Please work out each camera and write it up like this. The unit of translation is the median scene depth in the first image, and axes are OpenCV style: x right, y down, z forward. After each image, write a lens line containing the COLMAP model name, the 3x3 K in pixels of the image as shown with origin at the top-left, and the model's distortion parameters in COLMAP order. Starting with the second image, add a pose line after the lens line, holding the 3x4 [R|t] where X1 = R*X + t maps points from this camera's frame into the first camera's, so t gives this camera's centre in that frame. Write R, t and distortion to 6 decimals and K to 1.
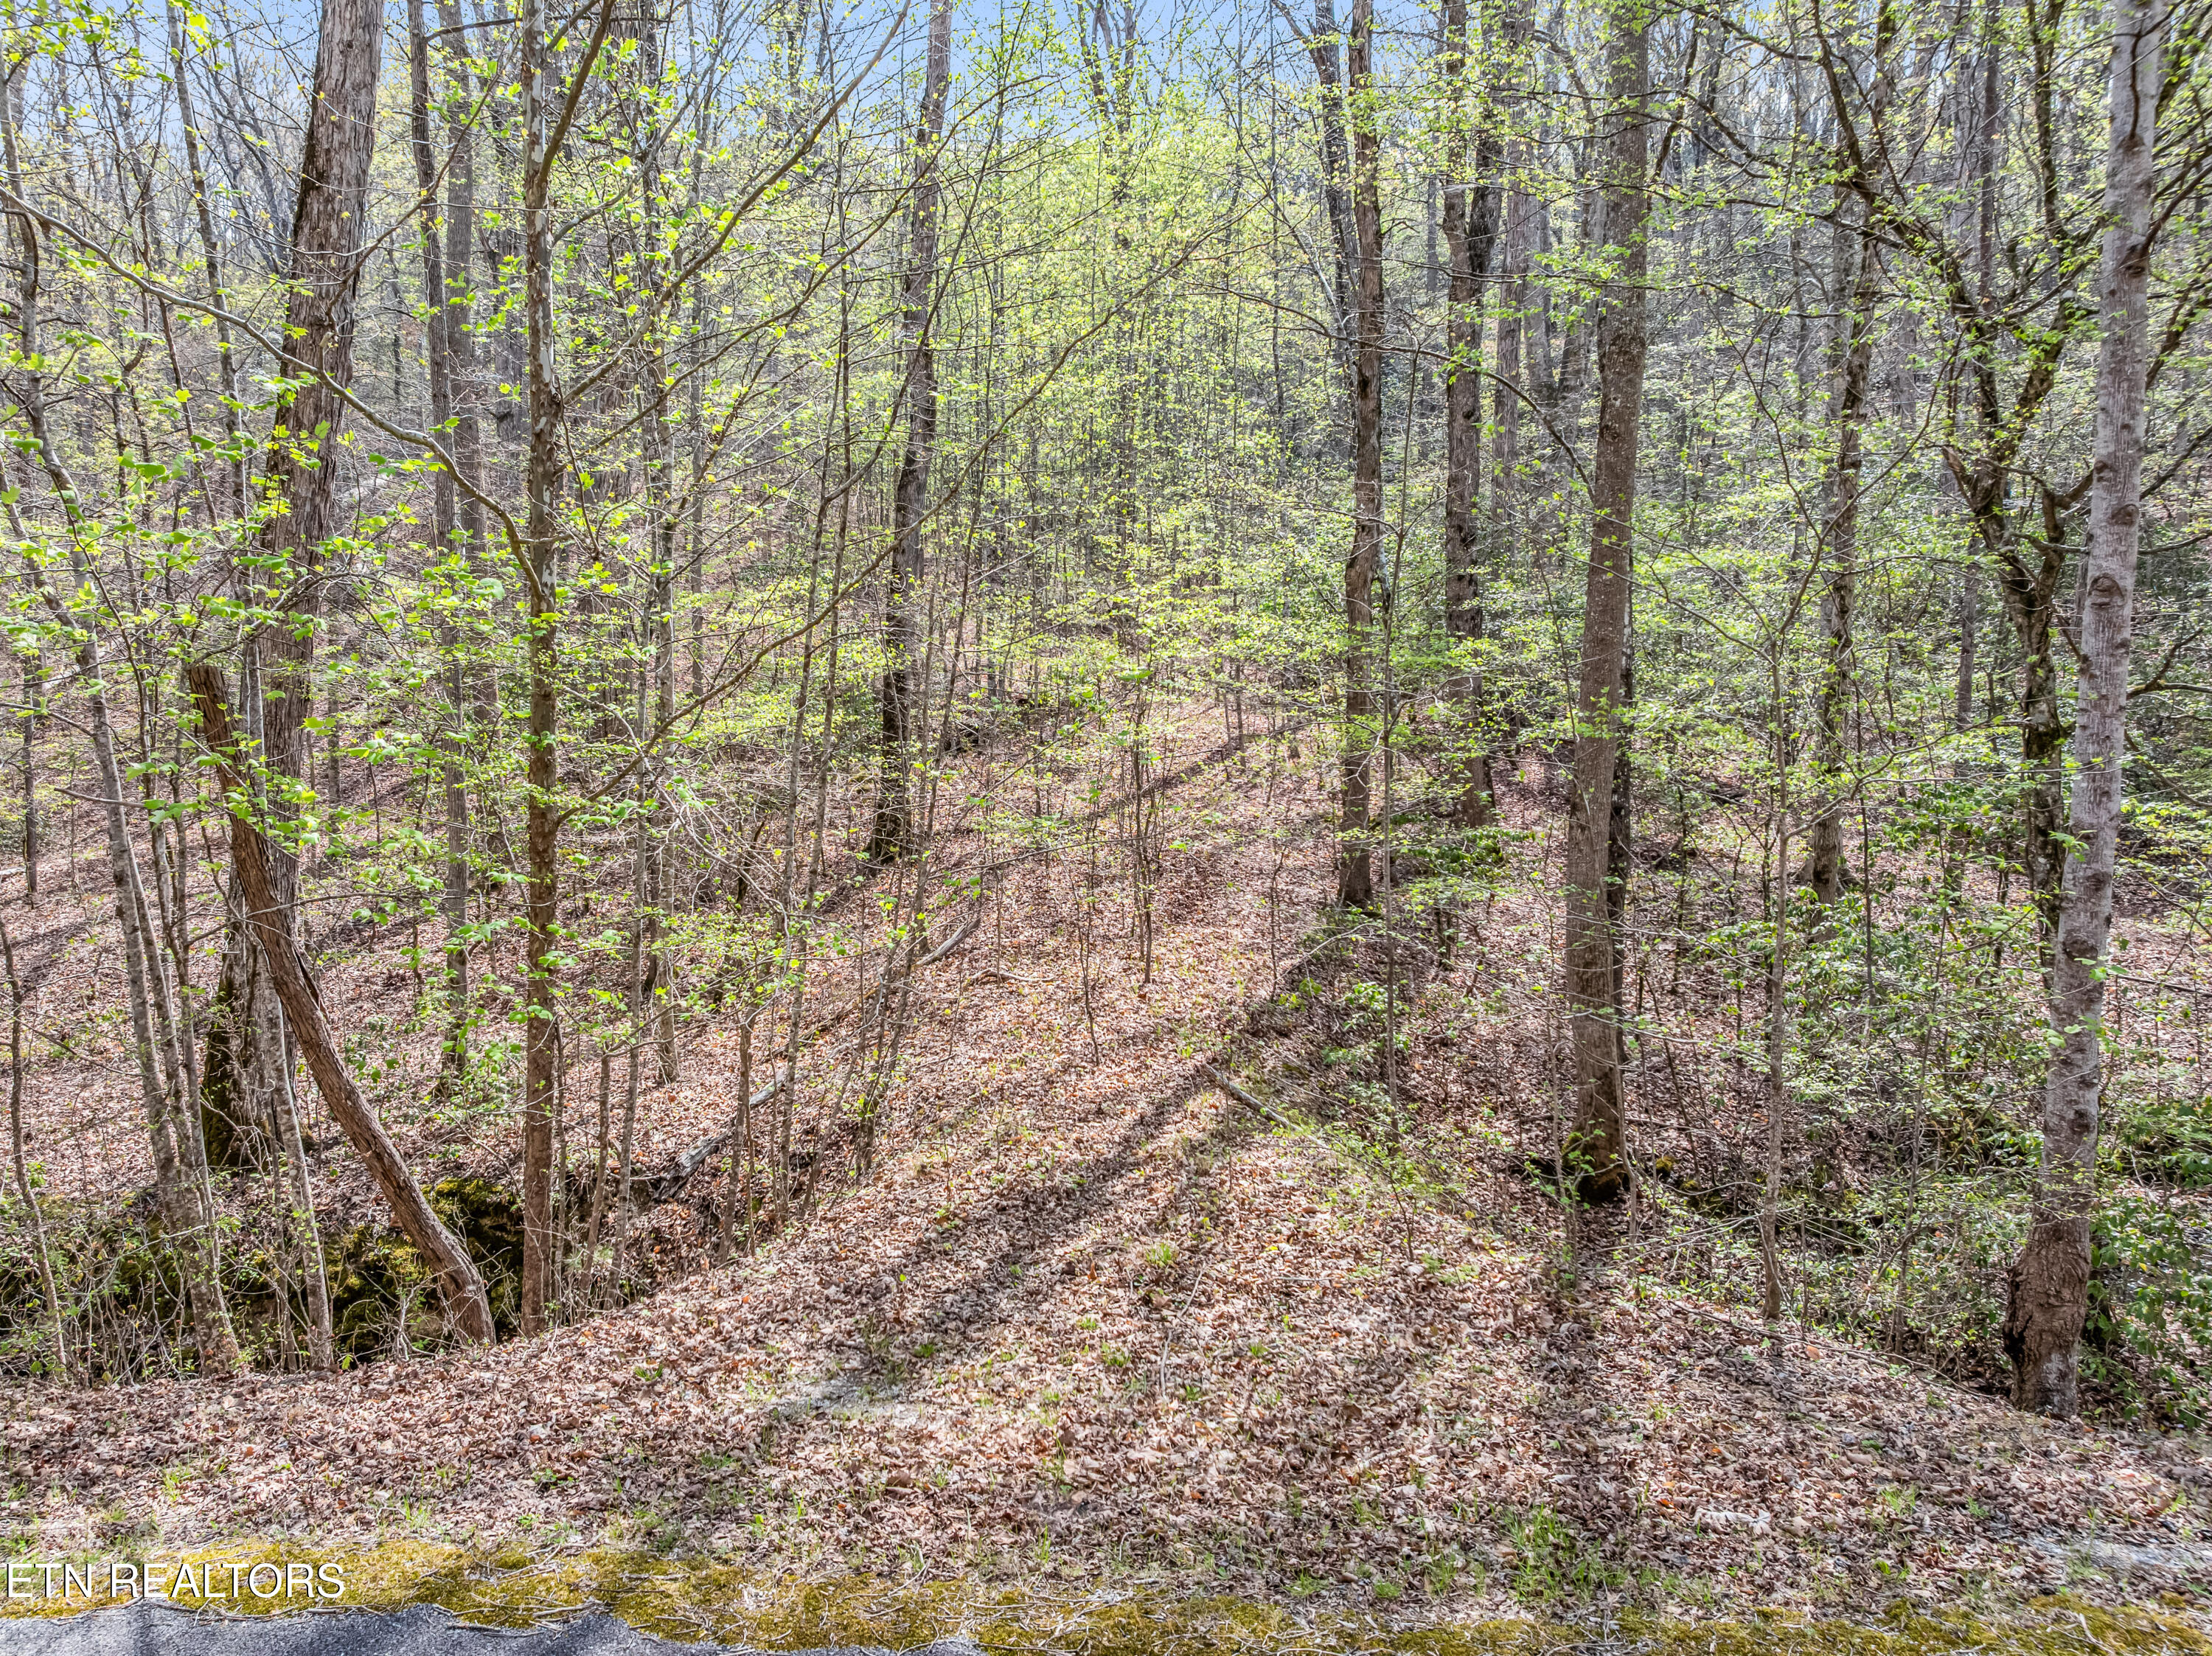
lens RADIAL K [[1594.8, 0, 1107.1], [0, 1594.8, 805.6], [0, 0, 1]] dist [-0.047527, 0.019186]
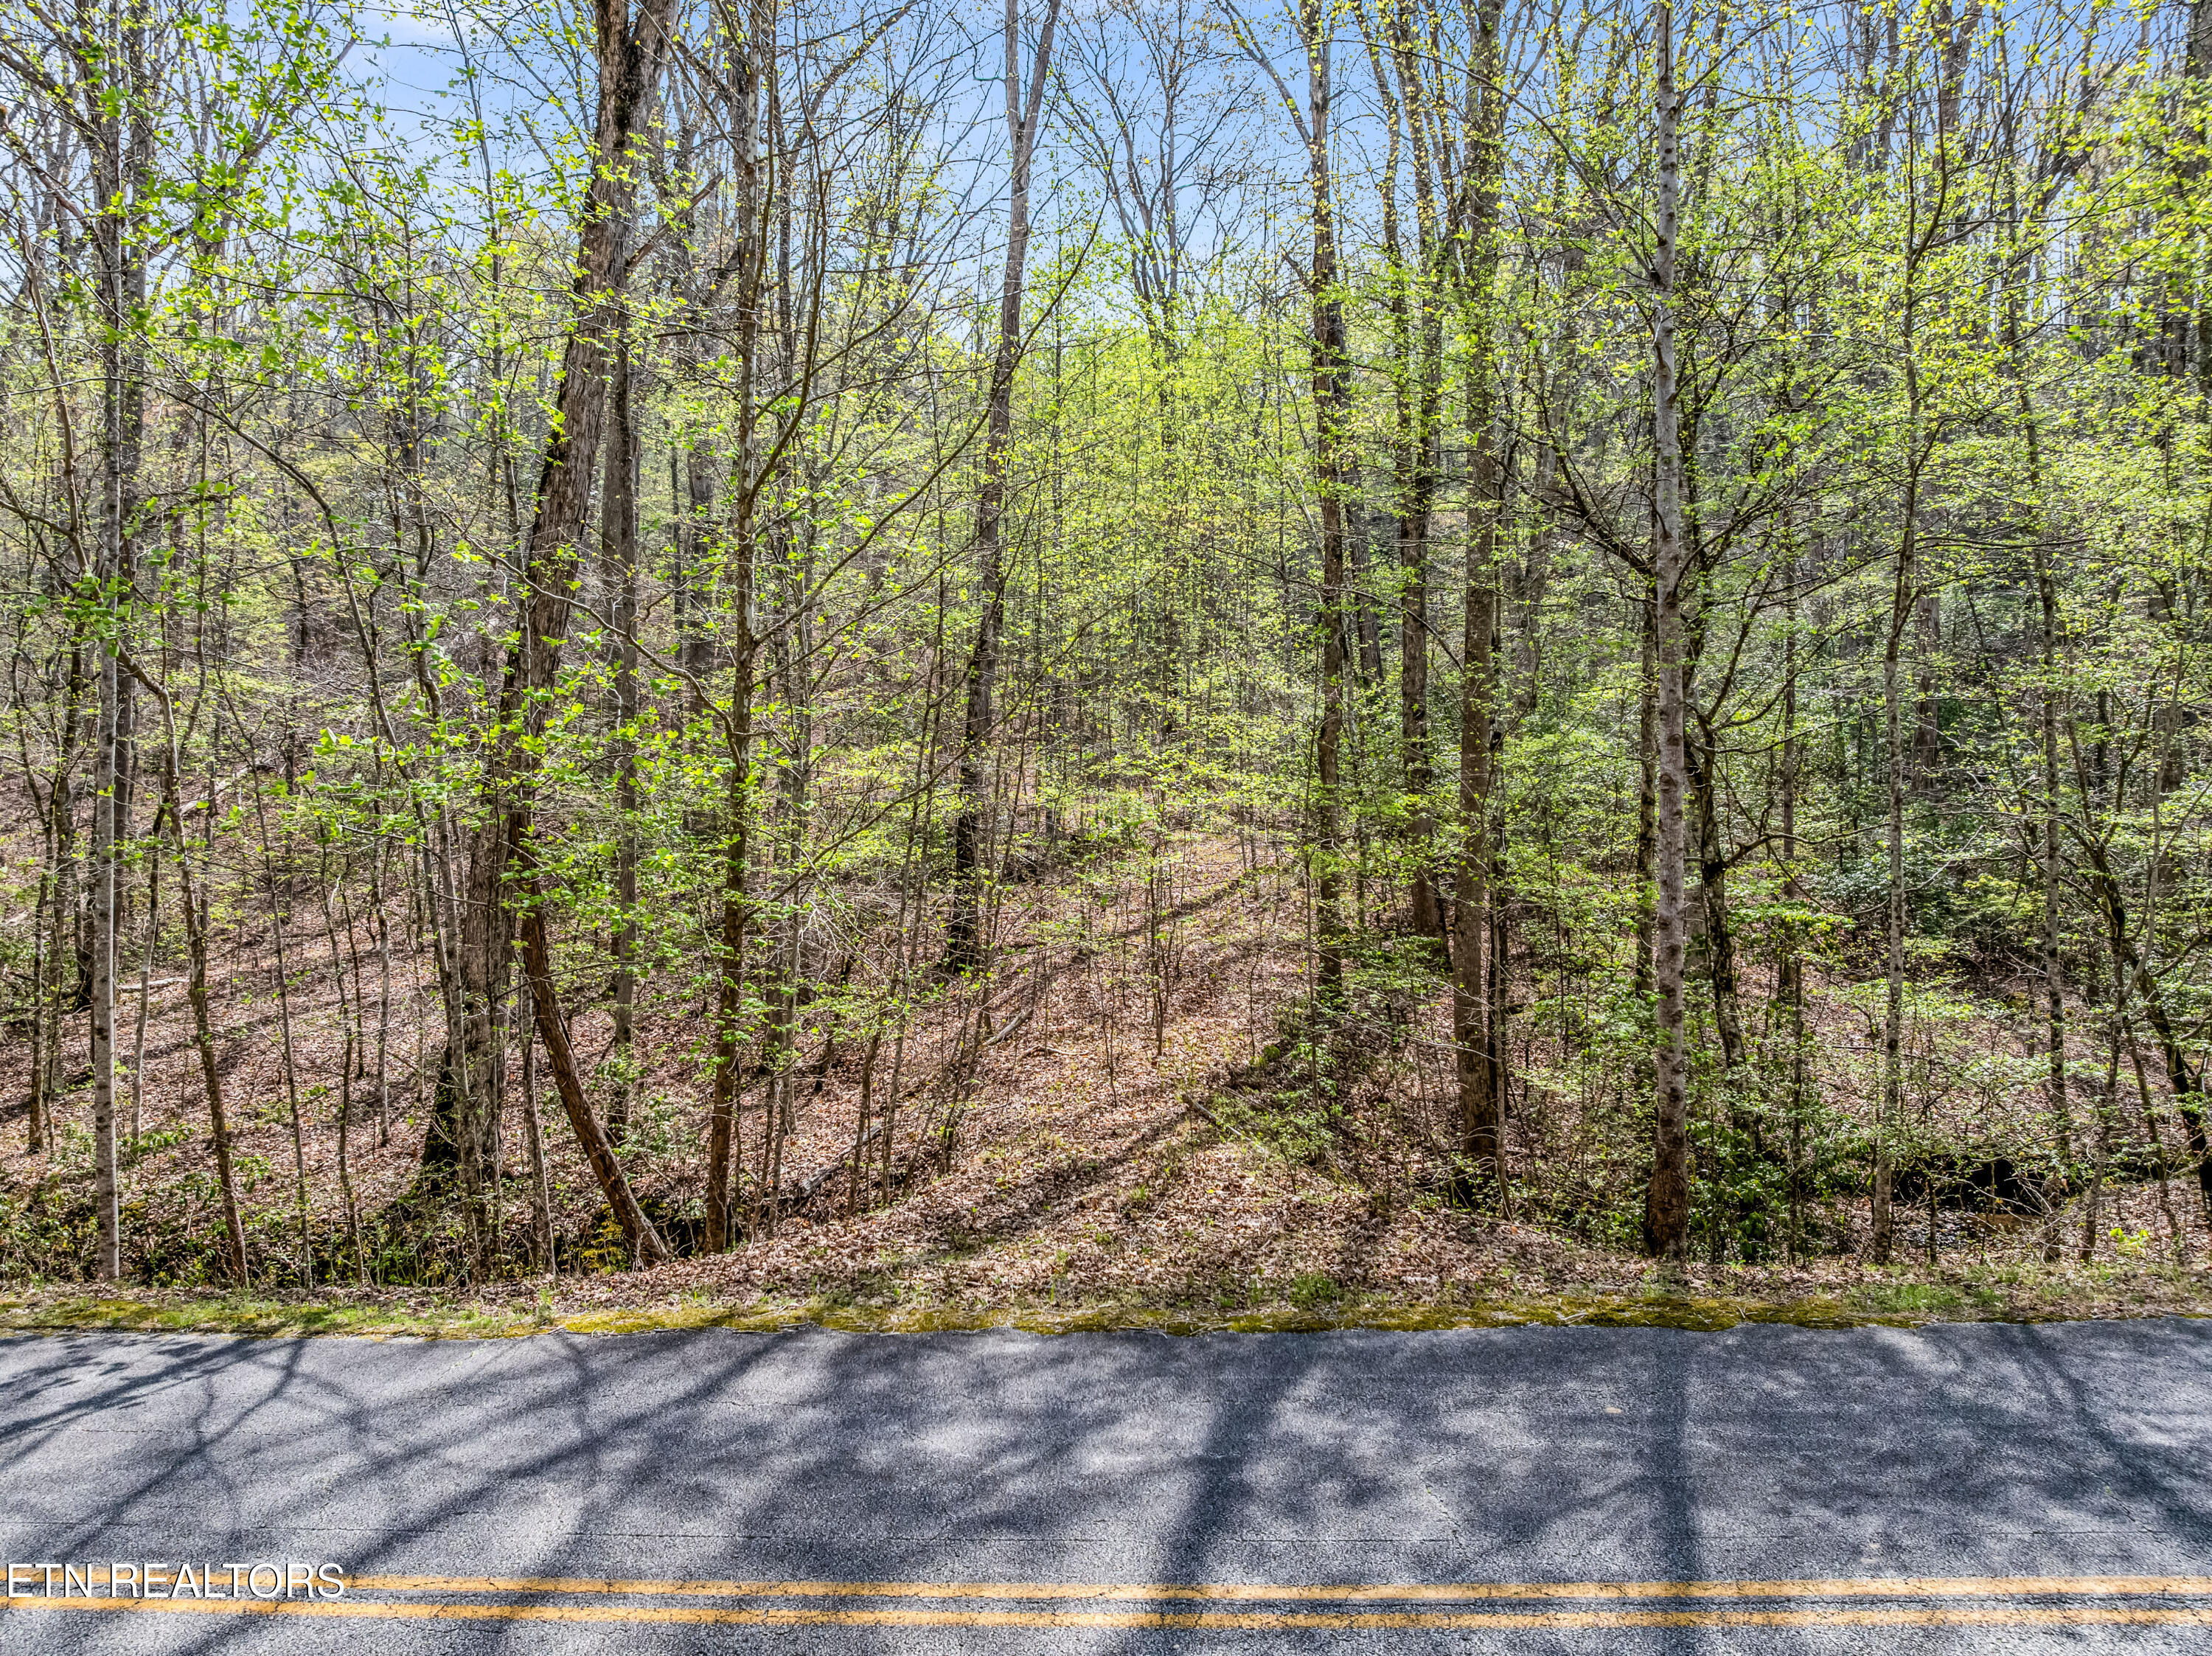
lens RADIAL K [[1594.8, 0, 1122.5], [0, 1594.8, 812.0], [0, 0, 1]] dist [-0.047527, 0.019186]
pose [[0.999511, 0.006933, -0.030499, 0.034831], [-0.009376, 0.996693, -0.080717, 0.019058], [0.029838, 0.080963, 0.996270, -0.329291]]
